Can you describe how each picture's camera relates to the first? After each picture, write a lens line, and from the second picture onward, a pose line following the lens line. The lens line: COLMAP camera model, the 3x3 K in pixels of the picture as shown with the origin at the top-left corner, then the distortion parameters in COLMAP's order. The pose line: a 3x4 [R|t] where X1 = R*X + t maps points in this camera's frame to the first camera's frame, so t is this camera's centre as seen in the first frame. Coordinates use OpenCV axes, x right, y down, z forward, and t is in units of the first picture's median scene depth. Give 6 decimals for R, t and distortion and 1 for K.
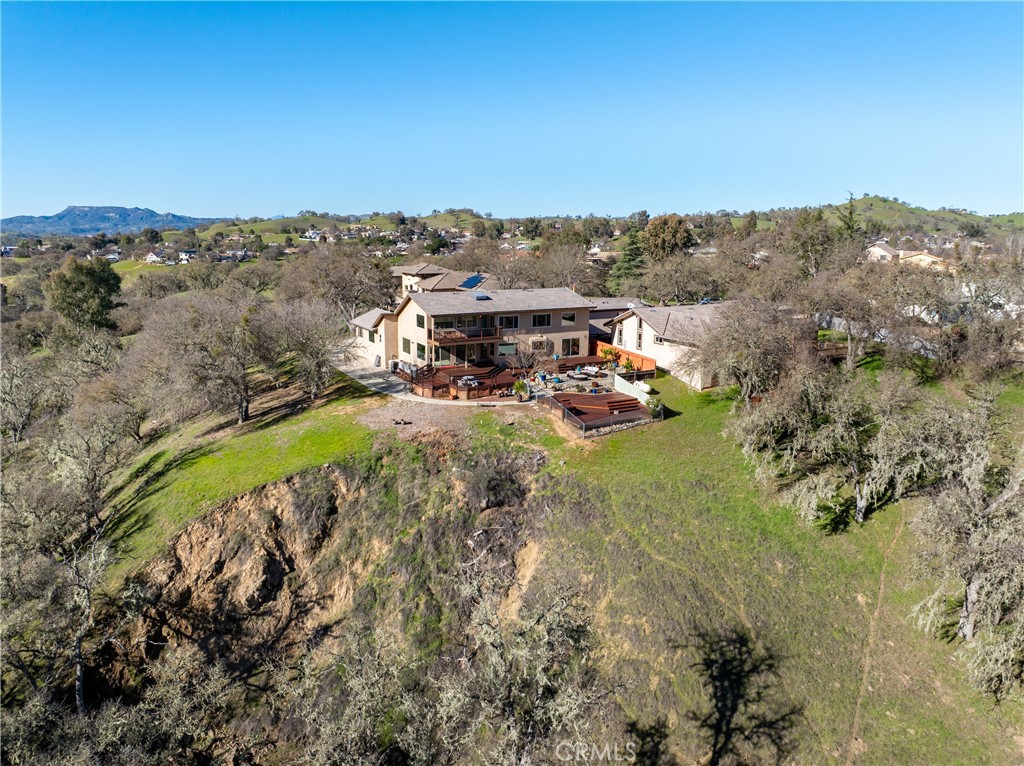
lens RADIAL K [[706.0, 0, 512.0], [0, 706.0, 383.0], [0, 0, 1]] dist [-0.040187, 0.006563]
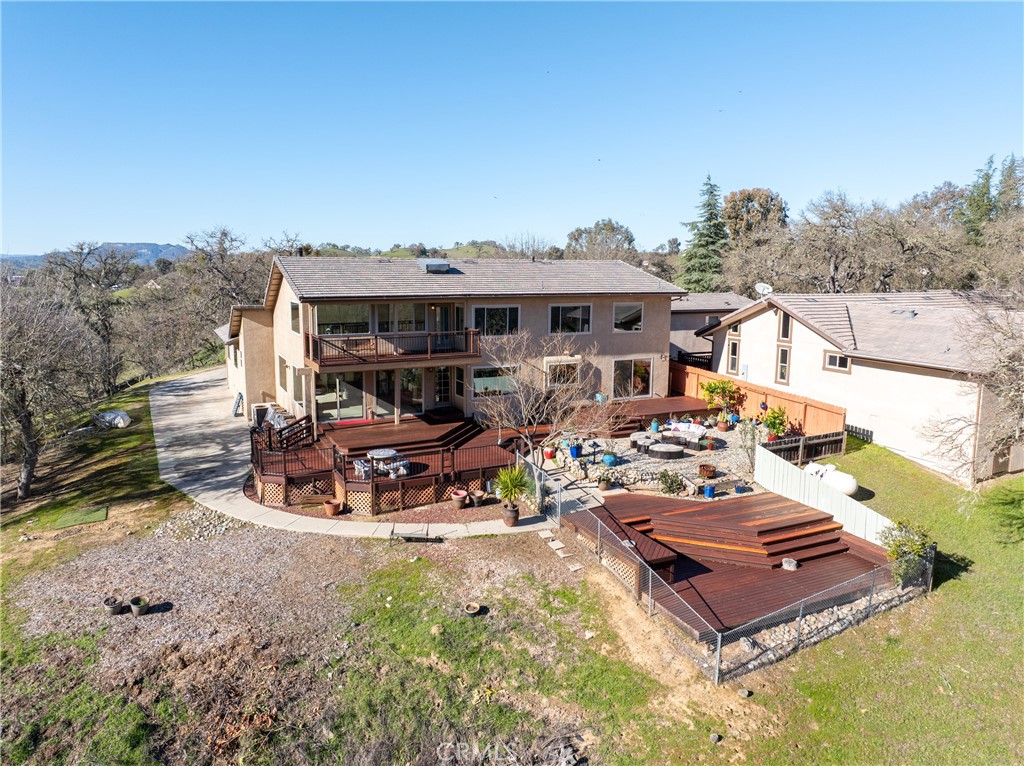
lens RADIAL K [[706.0, 0, 512.0], [0, 706.0, 383.0], [0, 0, 1]] dist [-0.040187, 0.006563]
pose [[0.999407, 0.004152, -0.034171, 0.021471], [-0.005850, 0.998745, -0.049747, -0.026734], [0.033922, 0.049917, 0.998177, 0.595425]]
